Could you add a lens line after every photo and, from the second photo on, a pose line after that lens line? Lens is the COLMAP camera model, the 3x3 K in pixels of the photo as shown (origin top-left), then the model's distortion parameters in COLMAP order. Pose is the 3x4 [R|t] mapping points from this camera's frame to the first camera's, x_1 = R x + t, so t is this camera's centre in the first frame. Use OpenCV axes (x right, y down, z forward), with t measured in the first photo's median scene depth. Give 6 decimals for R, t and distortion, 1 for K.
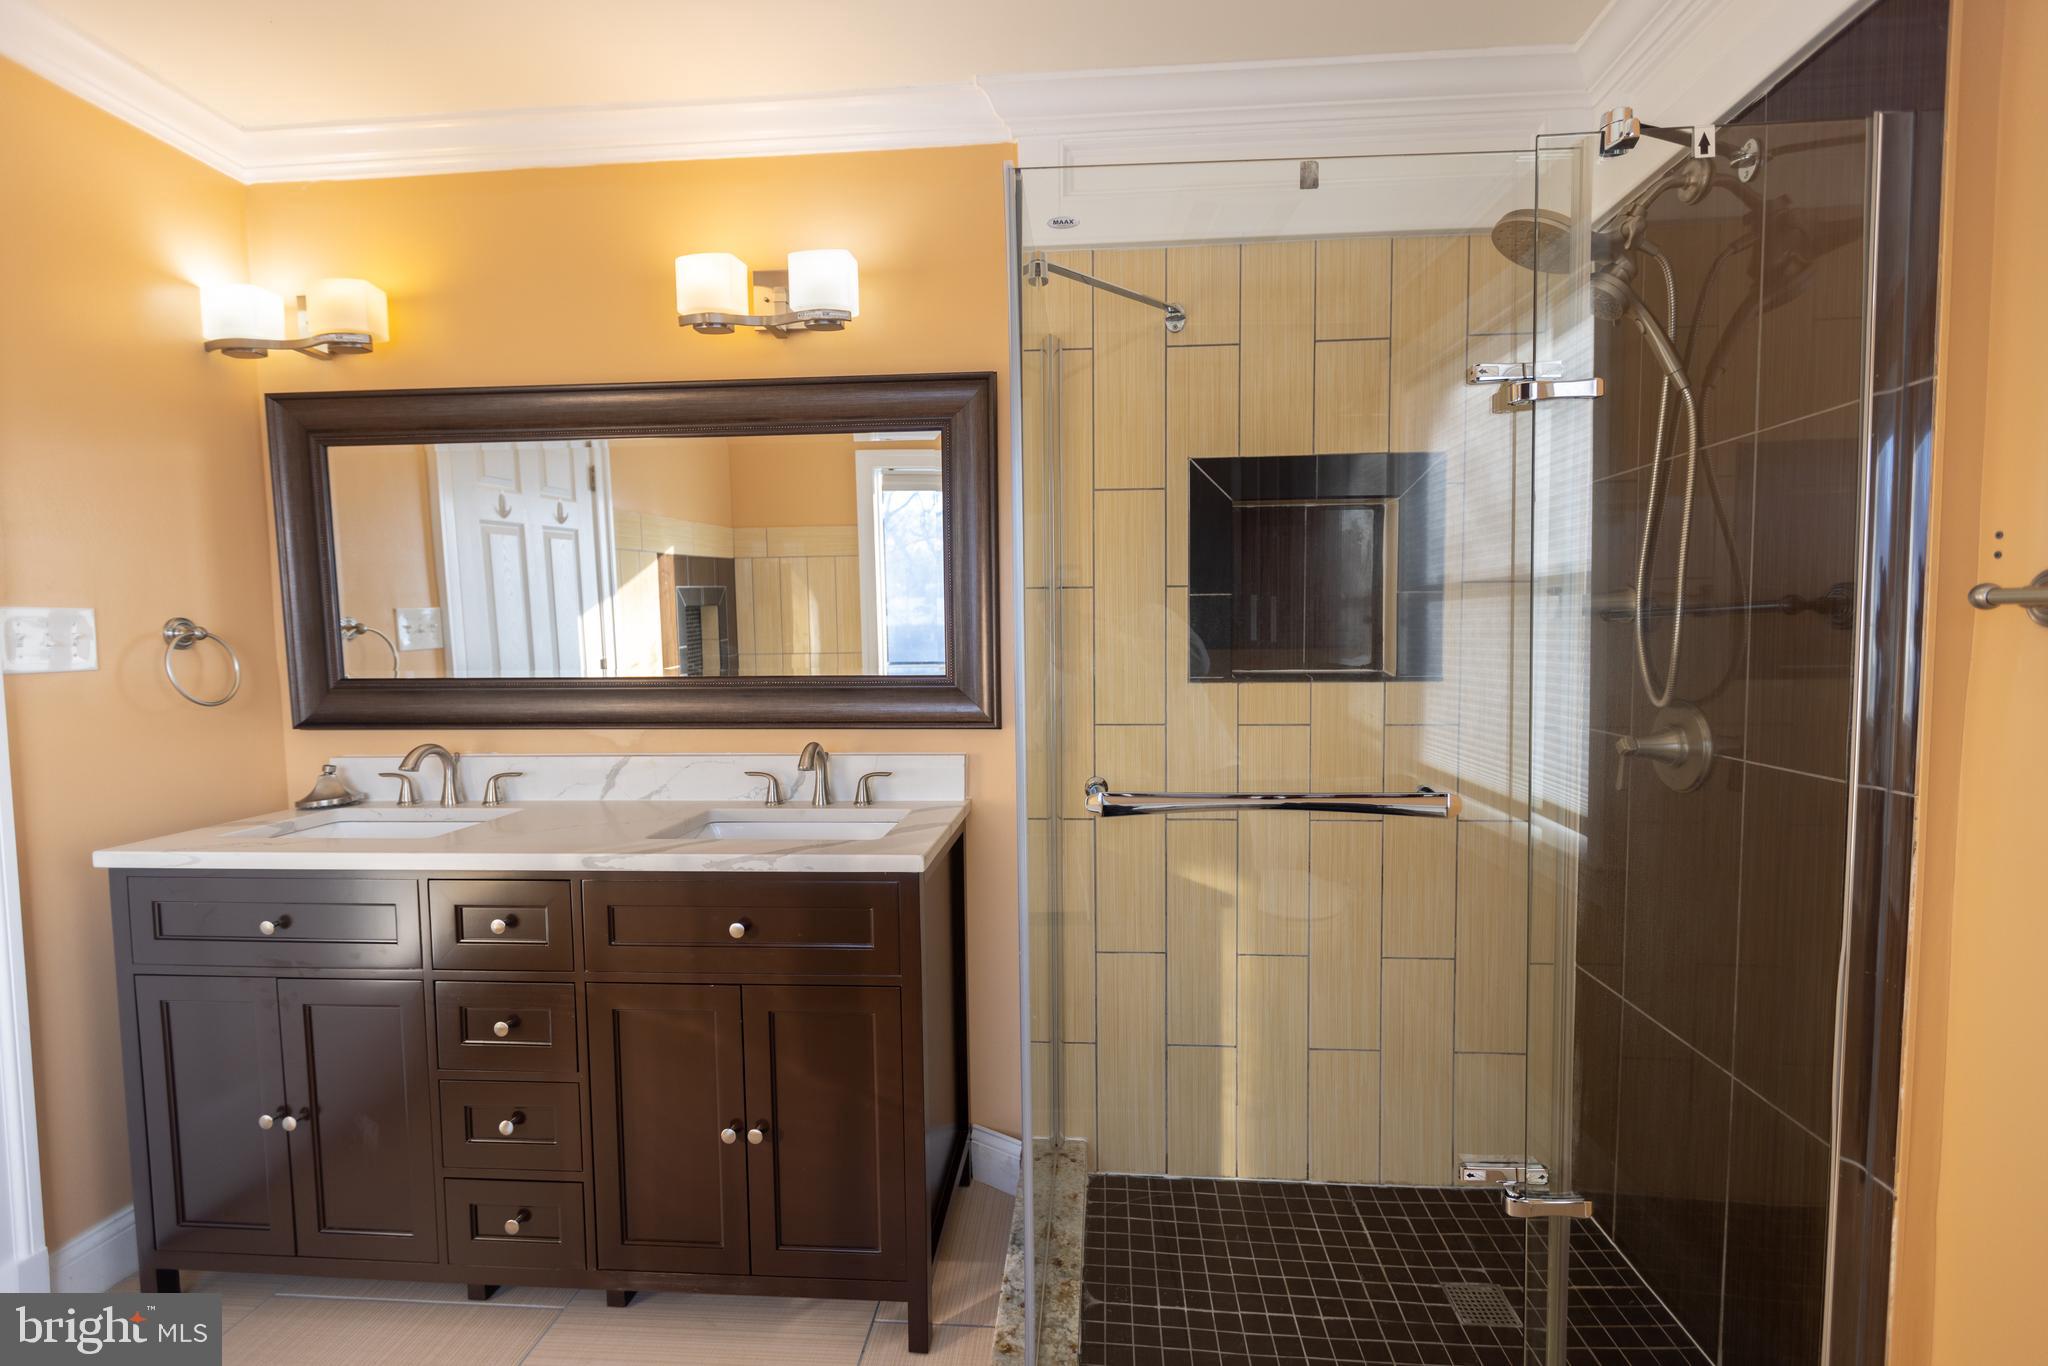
lens RADIAL K [[914.0, 0, 1038.1], [0, 914.0, 690.8], [0, 0, 1]] dist [0.003199, -0.000349]
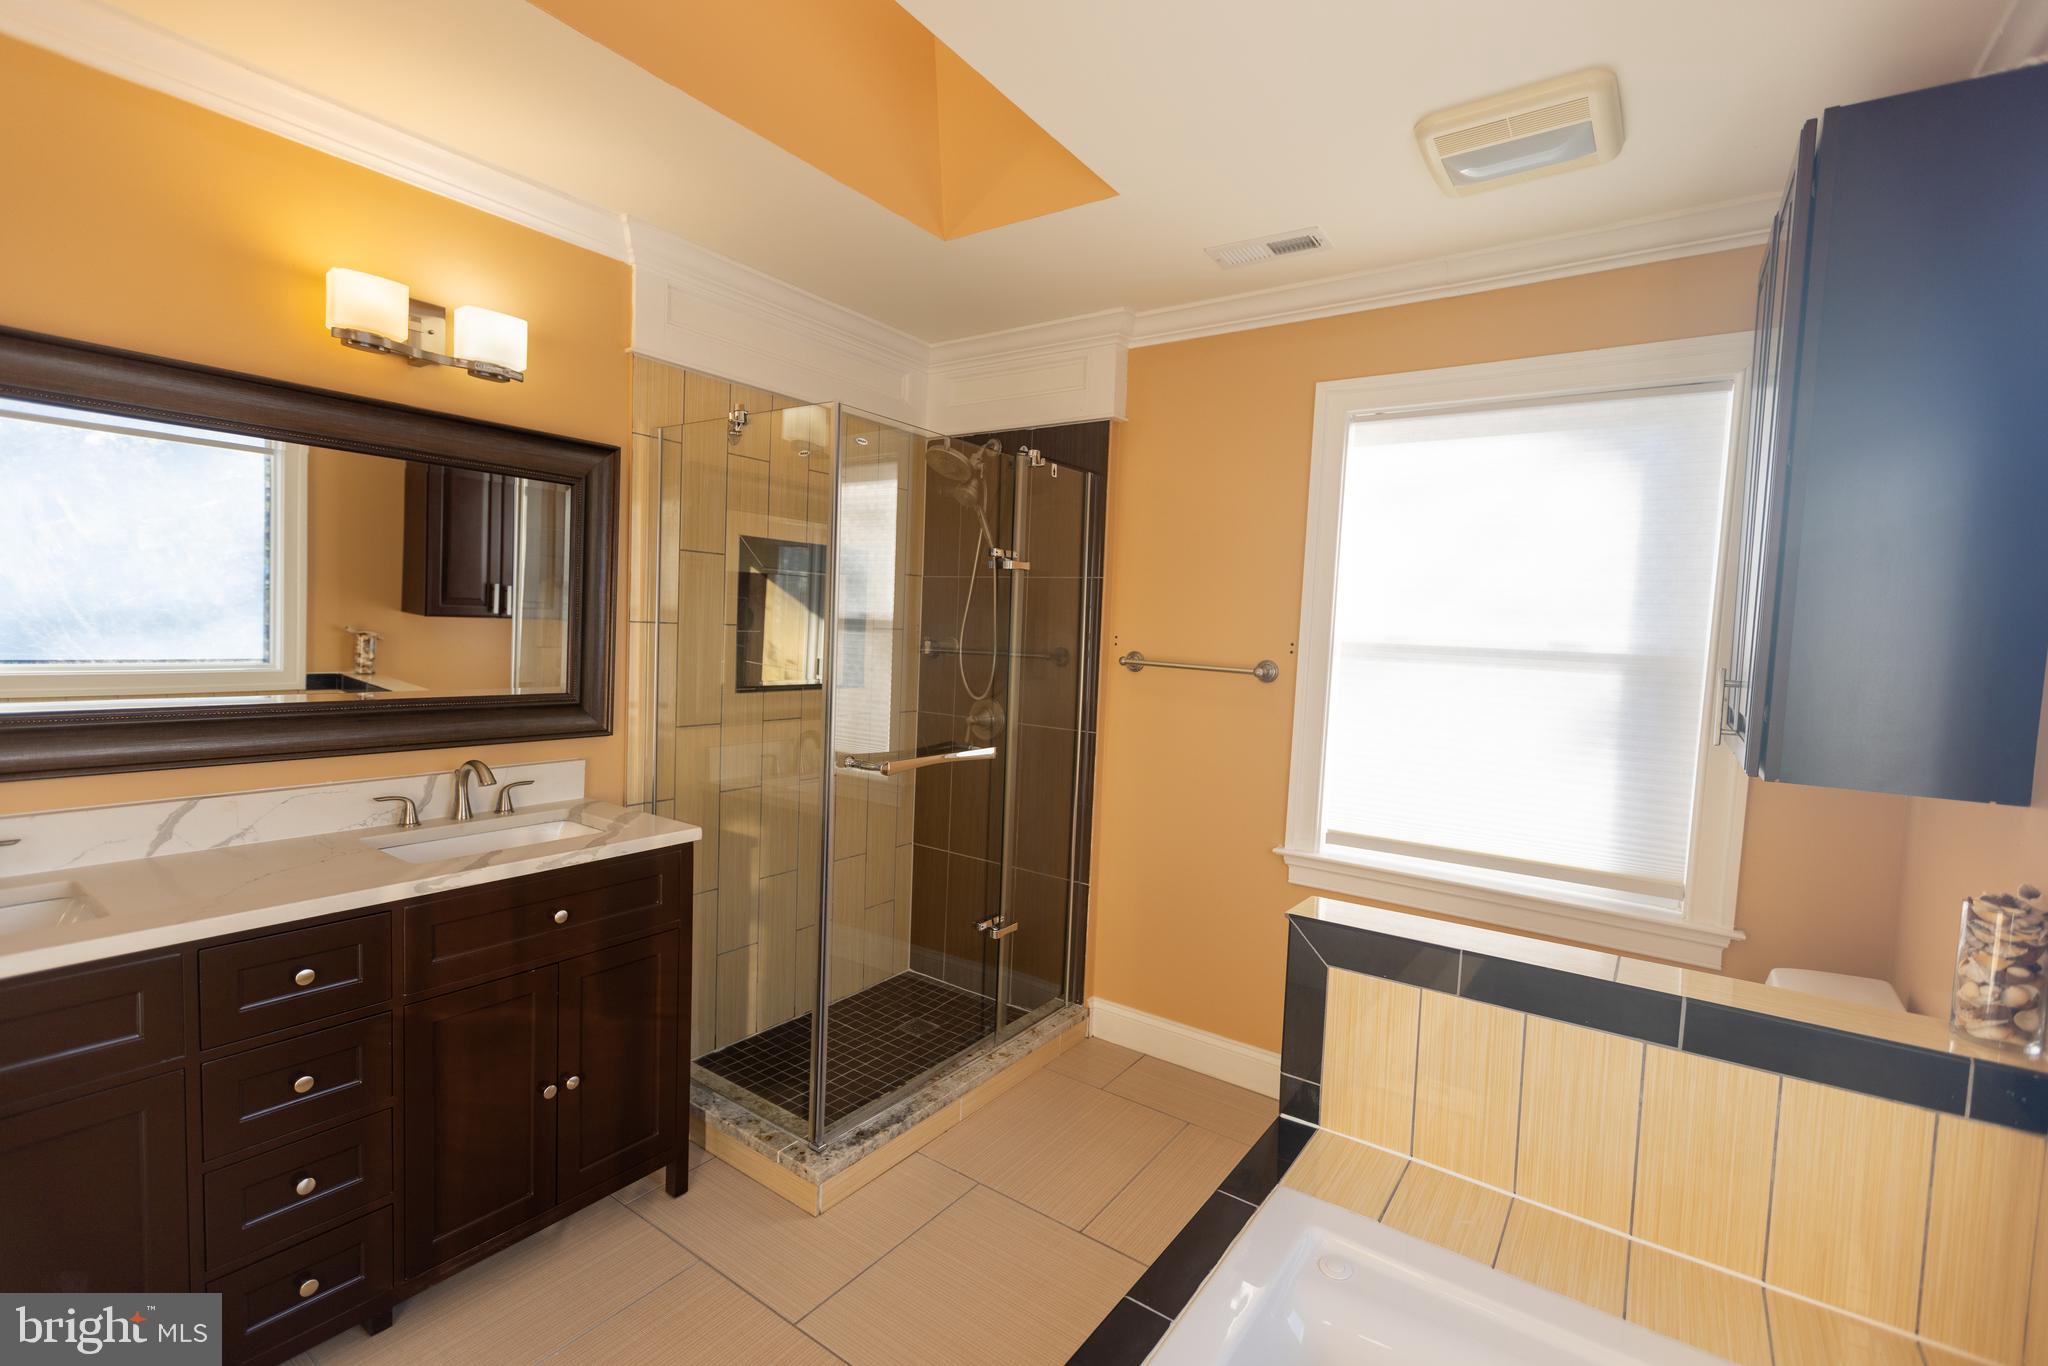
lens RADIAL K [[914.0, 0, 1024.1], [0, 914.0, 690.9], [0, 0, 1]] dist [0.003199, -0.000349]
pose [[0.518686, -0.031277, 0.854392, -0.801064], [0.006911, 0.999451, 0.032392, -0.053996], [-0.854937, -0.010897, 0.518618, -0.108677]]
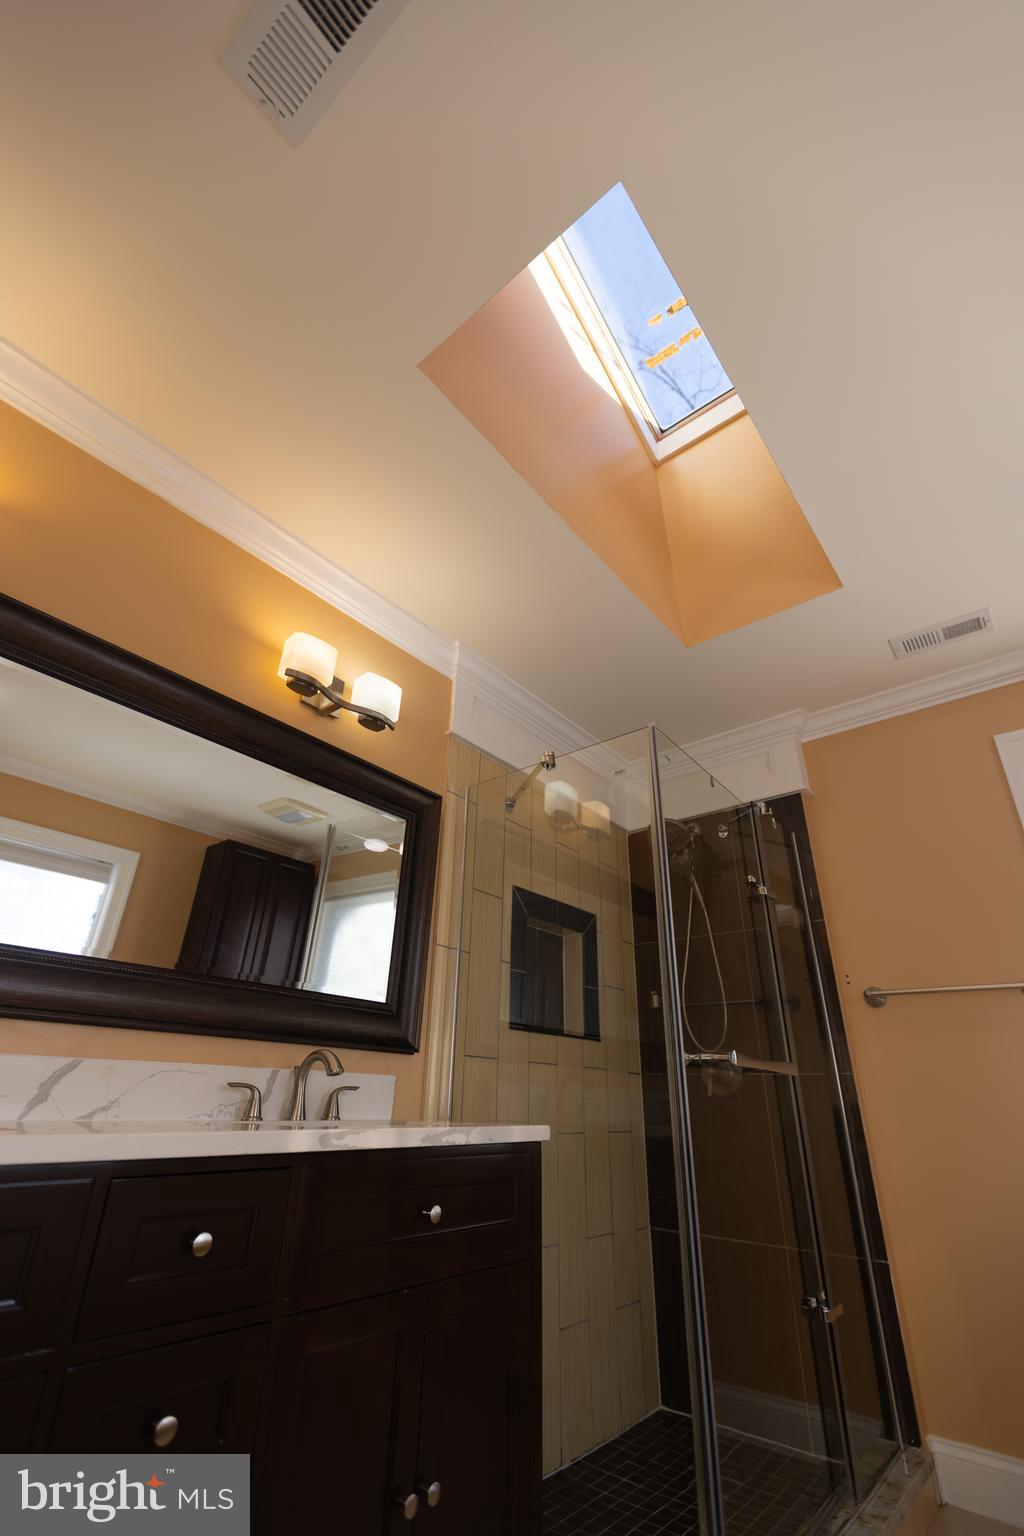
lens RADIAL K [[685.5, 0, 504.6], [0, 685.5, 767.5], [0, 0, 1]] dist [0.003199, -0.000349]
pose [[0.581221, 0.379367, 0.719904, -0.794072], [0.023011, 0.876664, -0.480553, 0.151969], [-0.813420, 0.295874, 0.500806, 0.317629]]
